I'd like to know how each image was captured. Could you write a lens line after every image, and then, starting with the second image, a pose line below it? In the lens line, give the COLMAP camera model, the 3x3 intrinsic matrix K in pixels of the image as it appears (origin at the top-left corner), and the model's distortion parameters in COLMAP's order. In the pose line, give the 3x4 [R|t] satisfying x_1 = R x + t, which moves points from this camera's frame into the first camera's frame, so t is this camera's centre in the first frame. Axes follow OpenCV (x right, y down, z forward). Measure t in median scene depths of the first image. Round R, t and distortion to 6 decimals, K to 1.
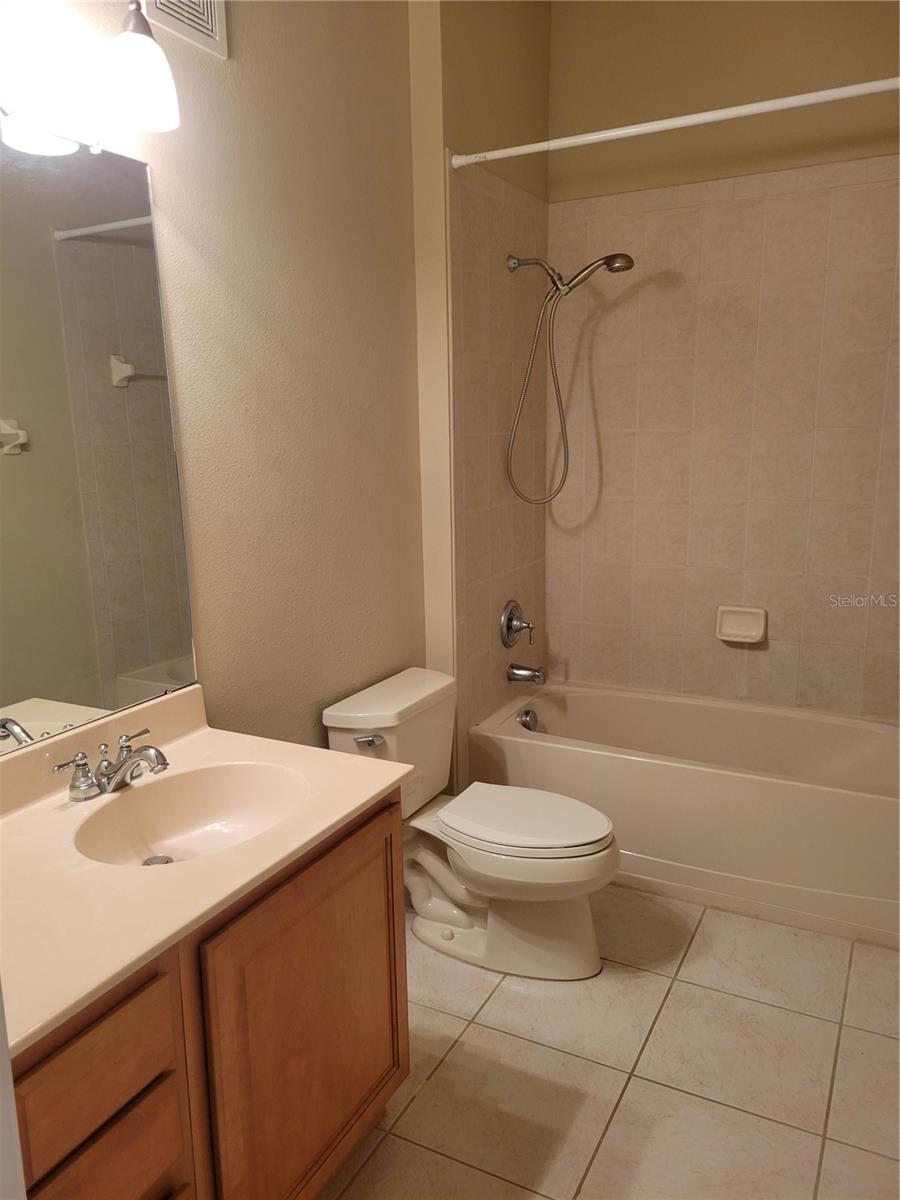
lens RADIAL K [[902.9, 0, 446.4], [0, 902.9, 595.6], [0, 0, 1]] dist [0.046891, -0.028830]
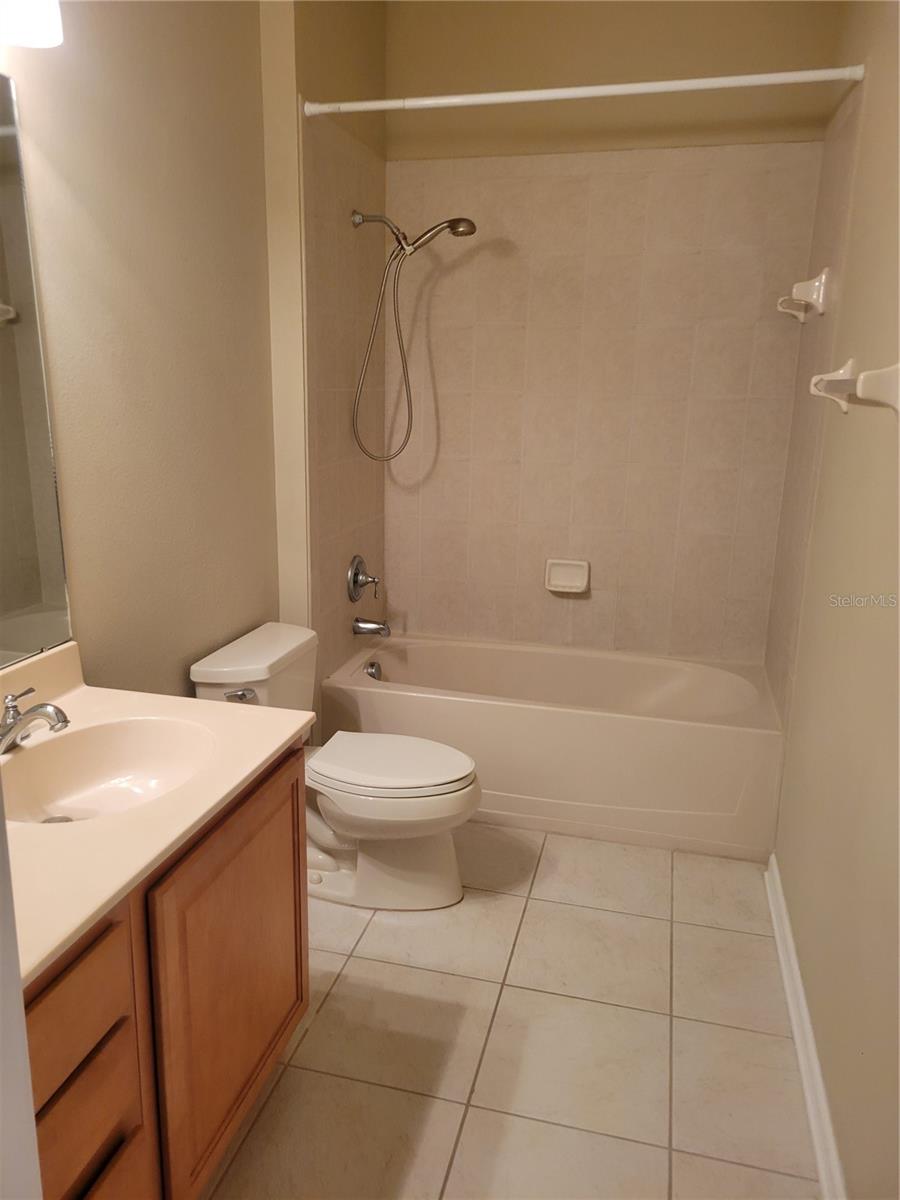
lens RADIAL K [[902.9, 0, 429.2], [0, 902.9, 597.4], [0, 0, 1]] dist [0.046891, -0.028830]
pose [[0.972818, -0.017517, 0.230908, -0.105676], [0.007199, 0.998941, 0.045453, 0.008631], [-0.231460, -0.042555, 0.971913, -0.016497]]
